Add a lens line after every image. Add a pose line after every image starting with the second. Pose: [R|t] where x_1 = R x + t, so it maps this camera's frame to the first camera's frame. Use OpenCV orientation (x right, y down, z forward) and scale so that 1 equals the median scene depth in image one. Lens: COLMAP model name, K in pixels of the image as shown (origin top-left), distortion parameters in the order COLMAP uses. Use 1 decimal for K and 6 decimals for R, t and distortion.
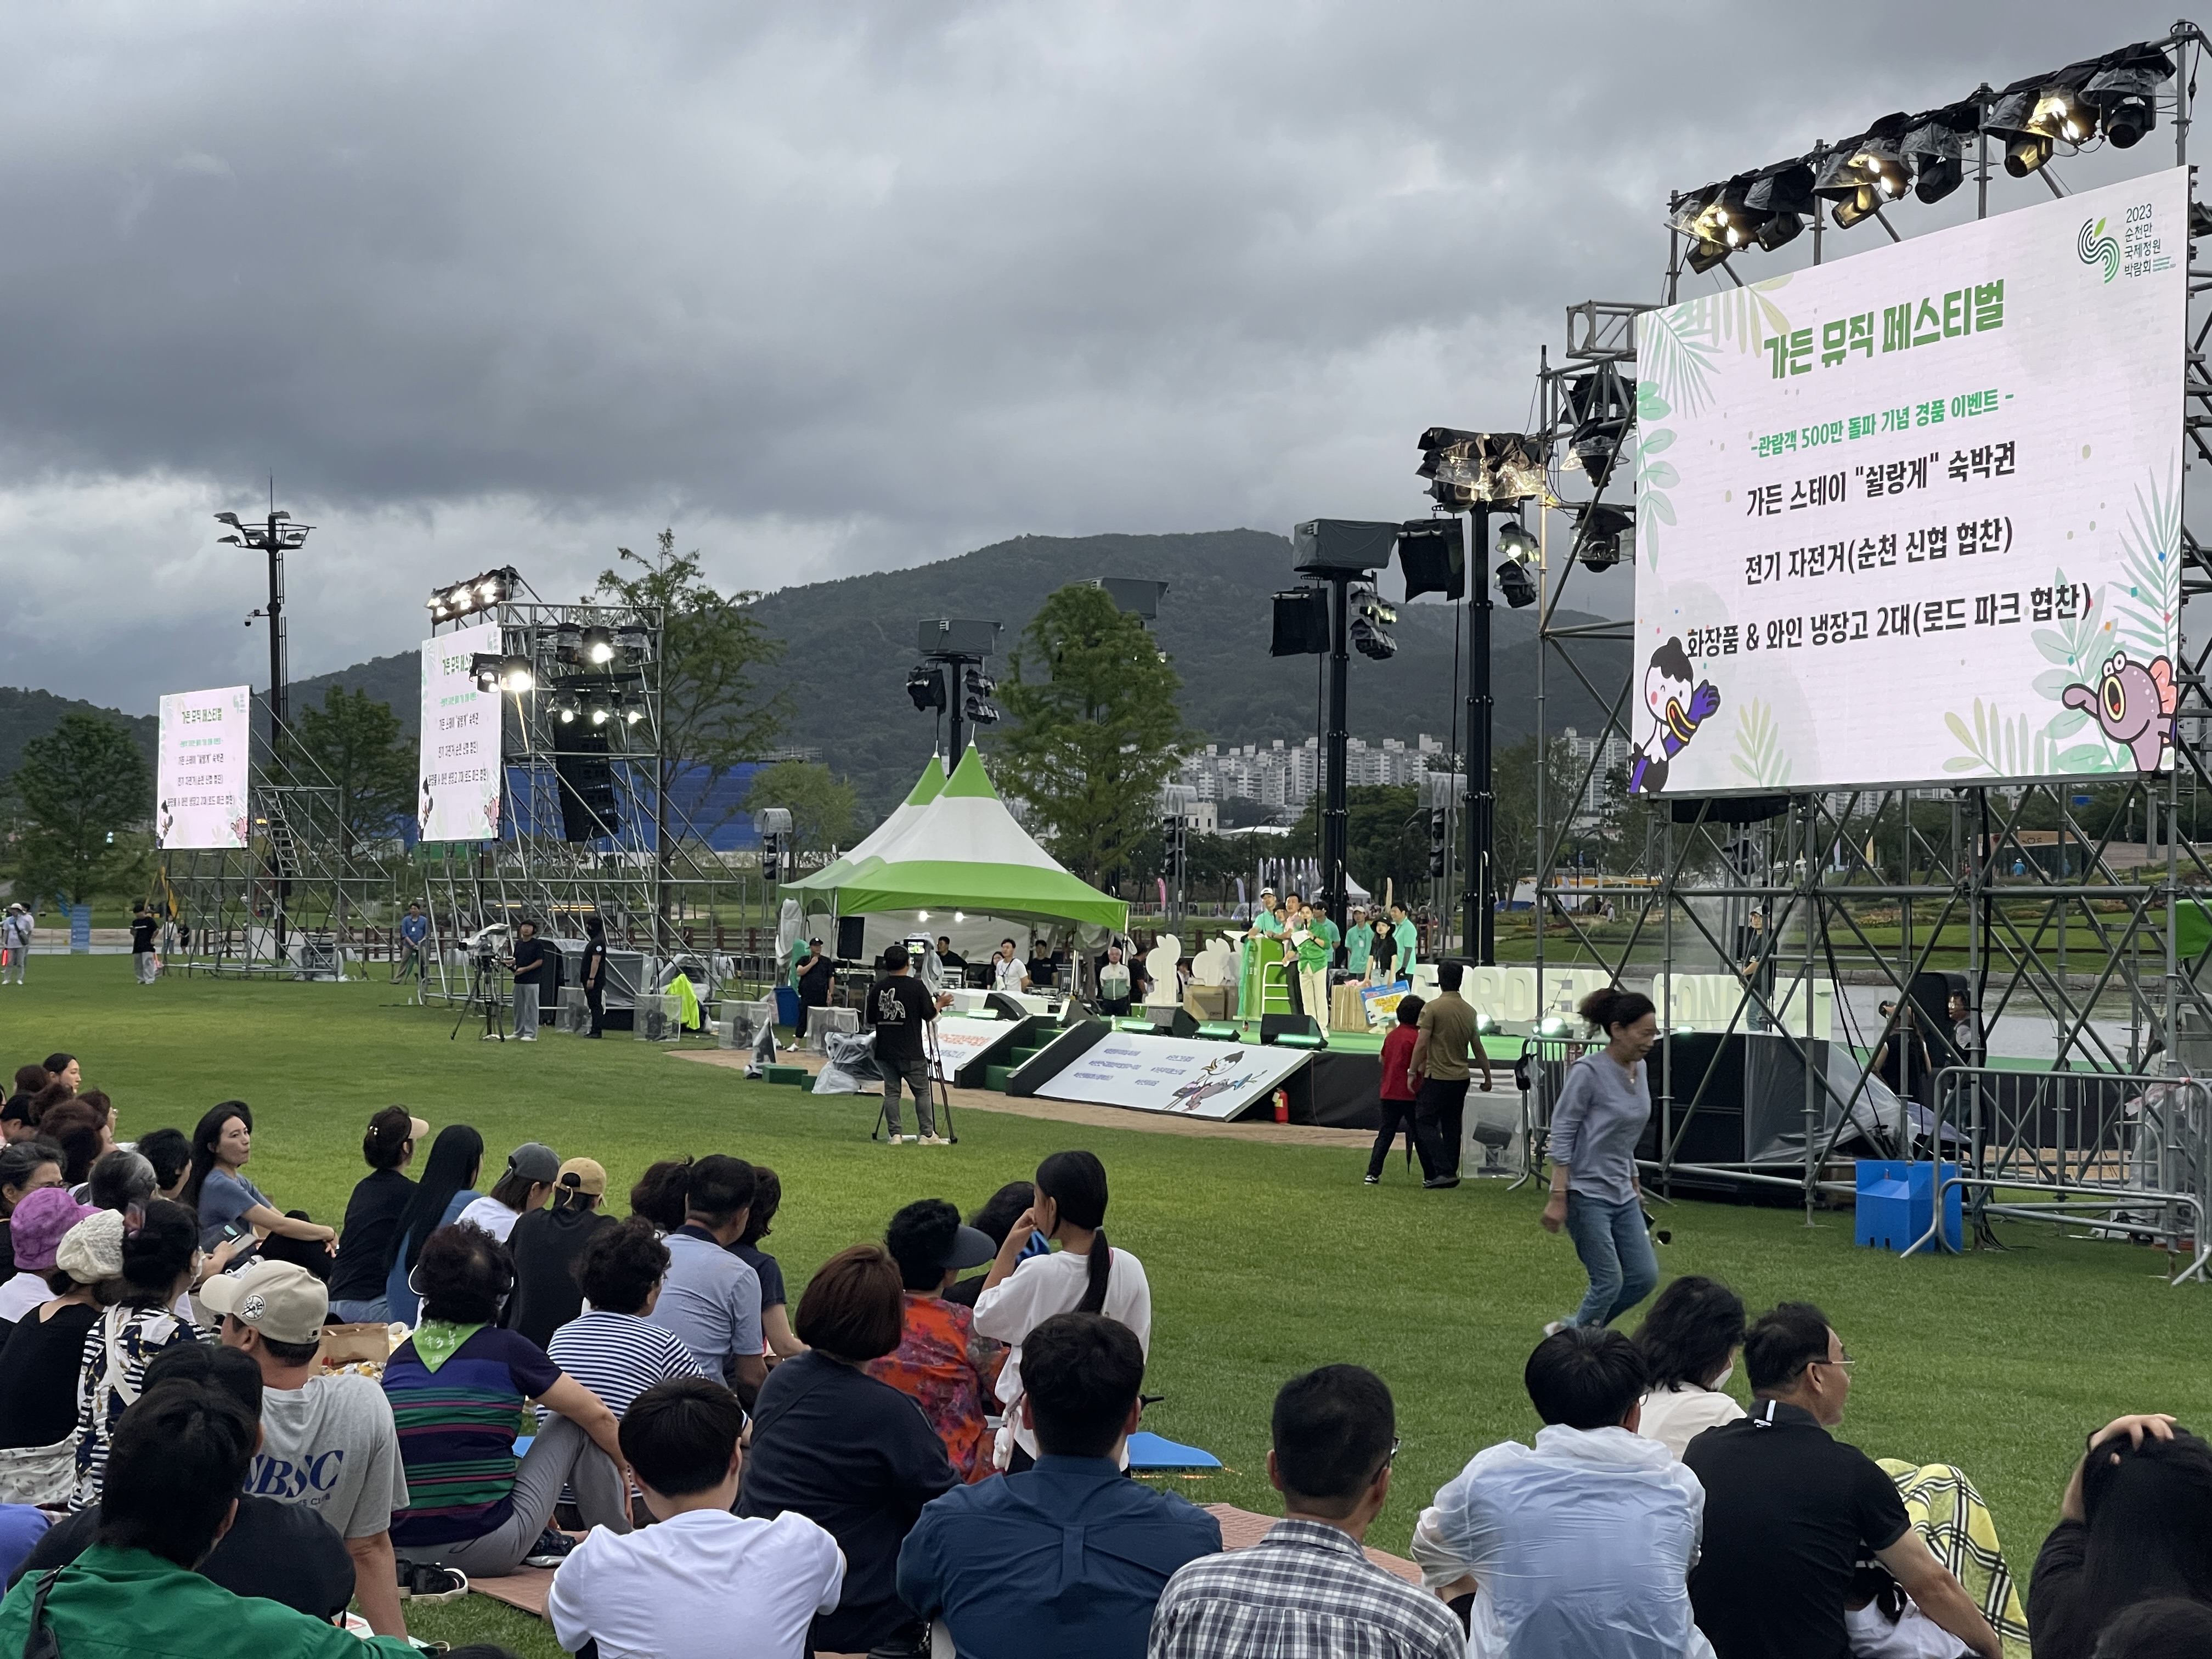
lens RADIAL K [[4102.7, 0, 1109.8], [0, 4102.7, 836.1], [0, 0, 1]] dist [0.246664, 0.000000]
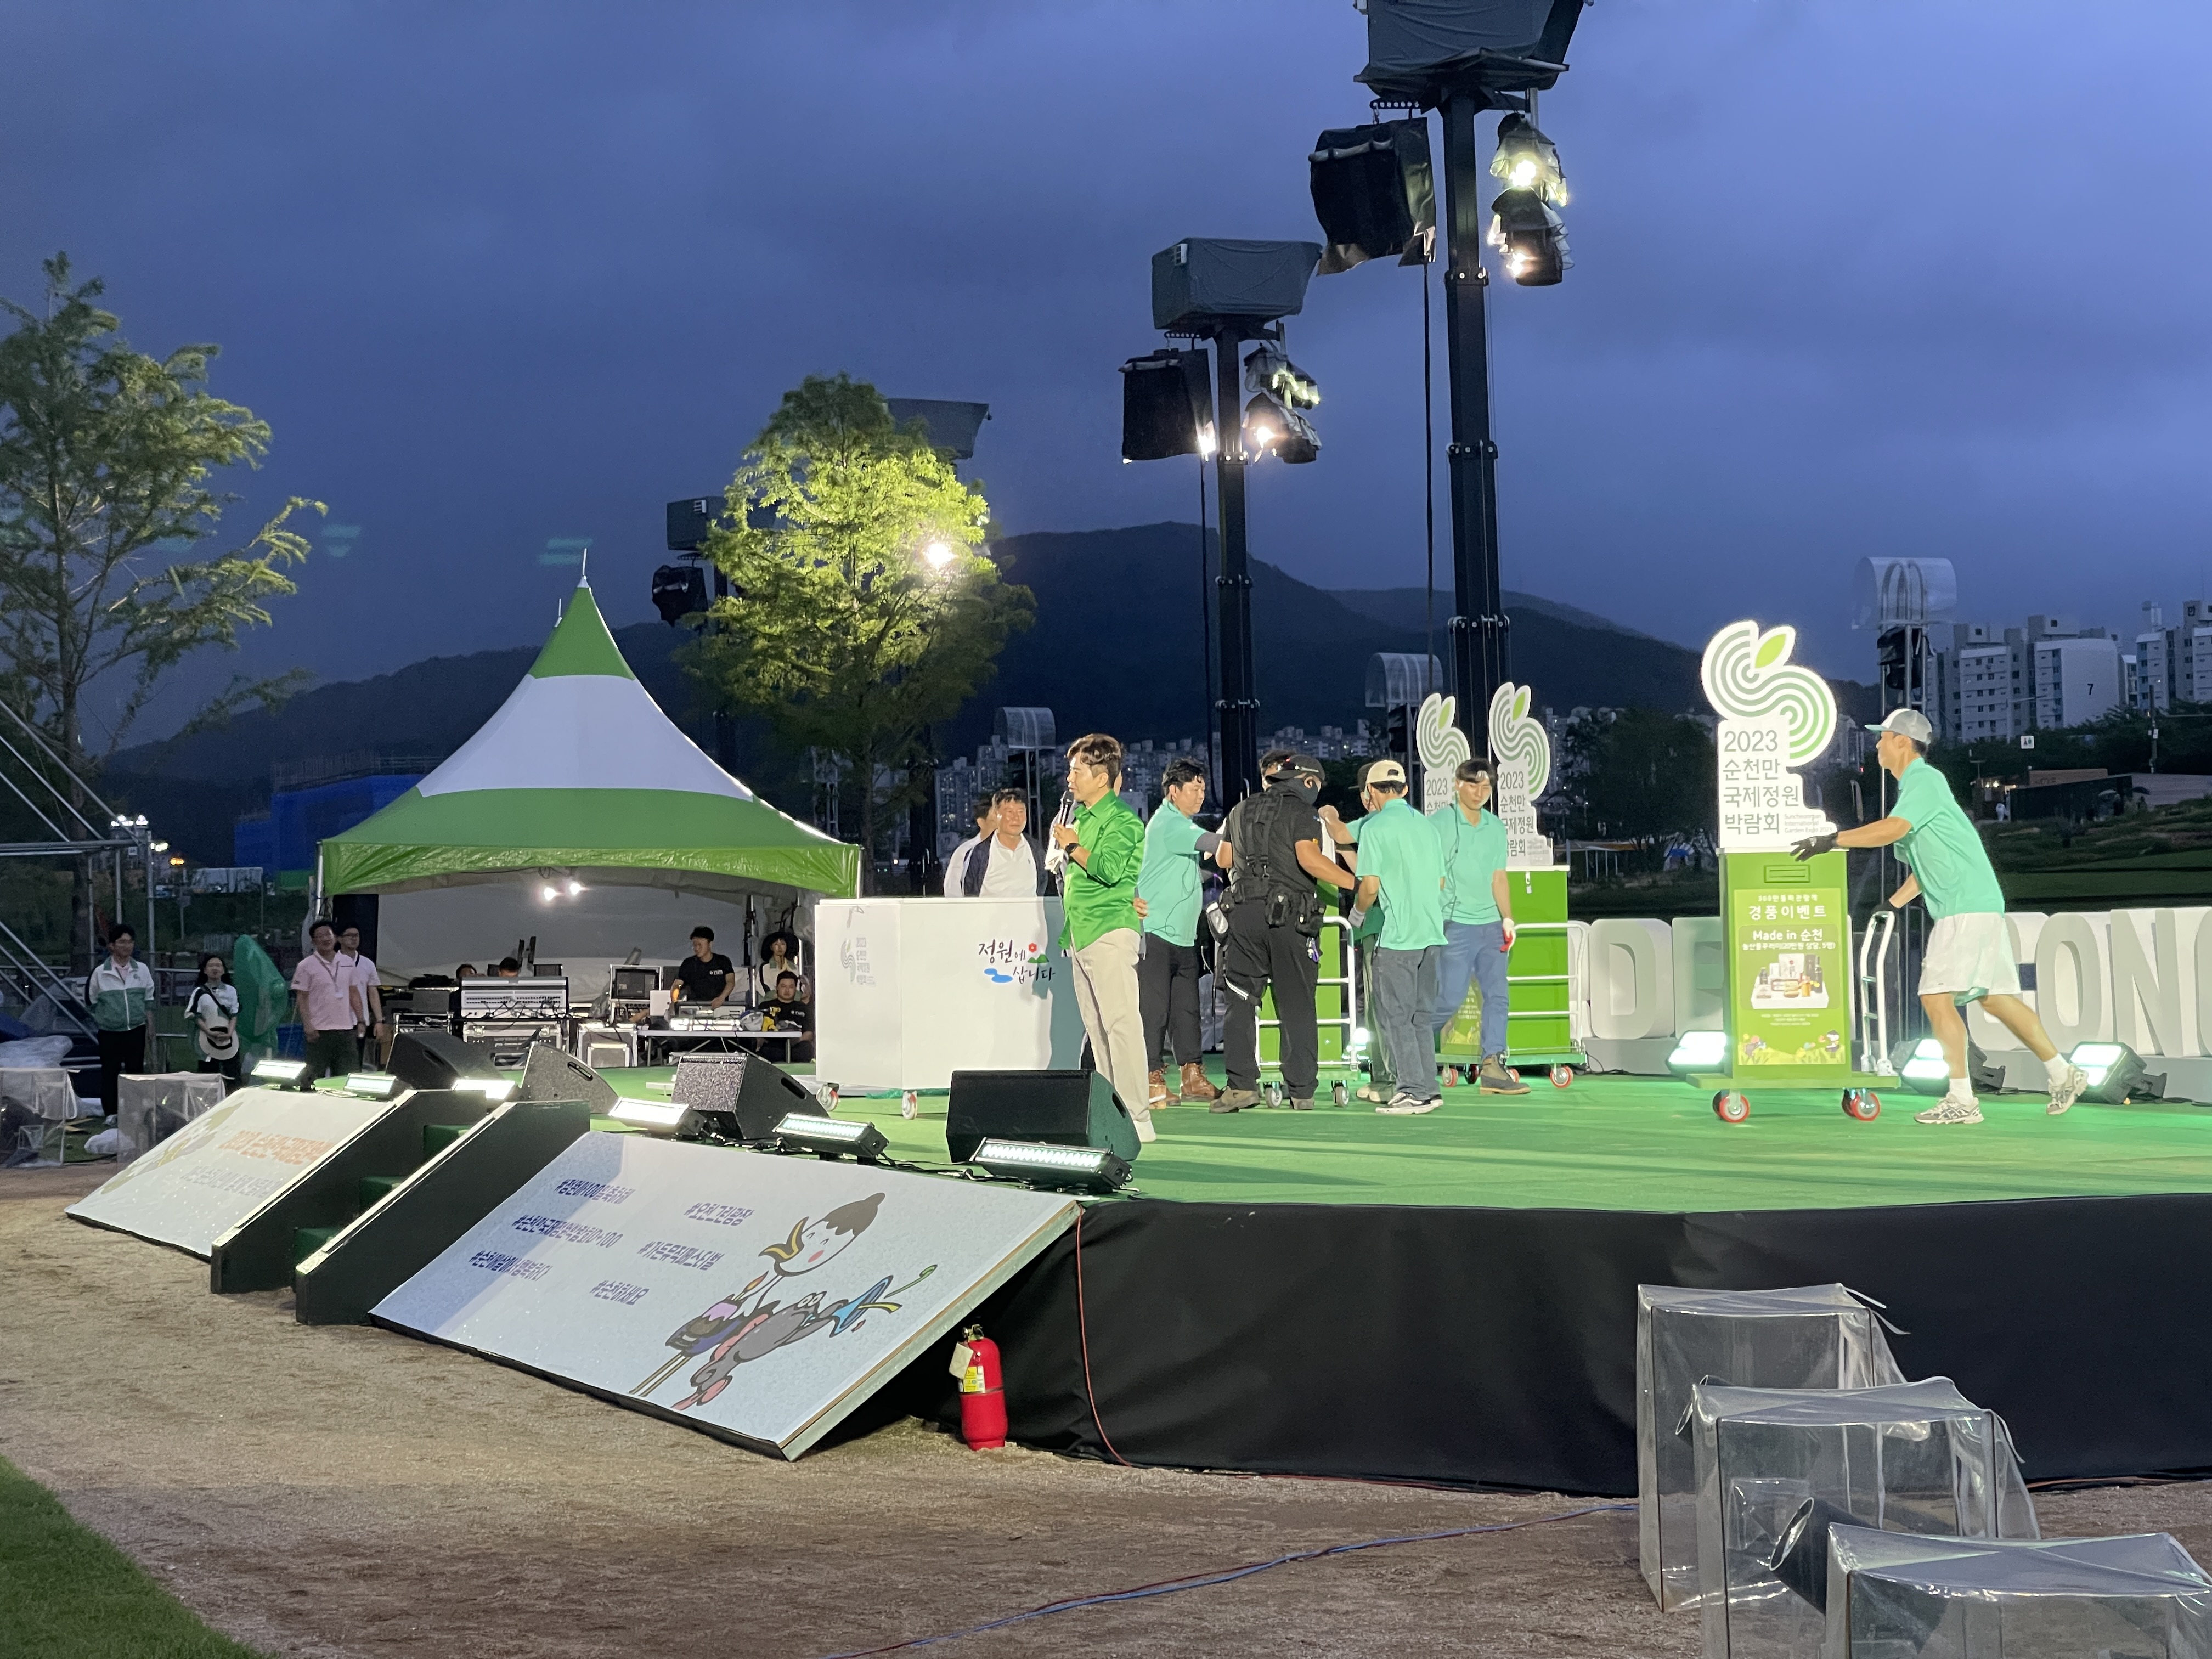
lens RADIAL K [[4102.7, 0, 1103.6], [0, 4102.7, 823.4], [0, 0, 1]] dist [0.246664, 0.000000]
pose [[0.998837, -0.046554, 0.012506, 0.031244], [0.046600, 0.998908, -0.003391, 0.016646], [-0.012334, 0.003970, 0.999916, 0.447581]]
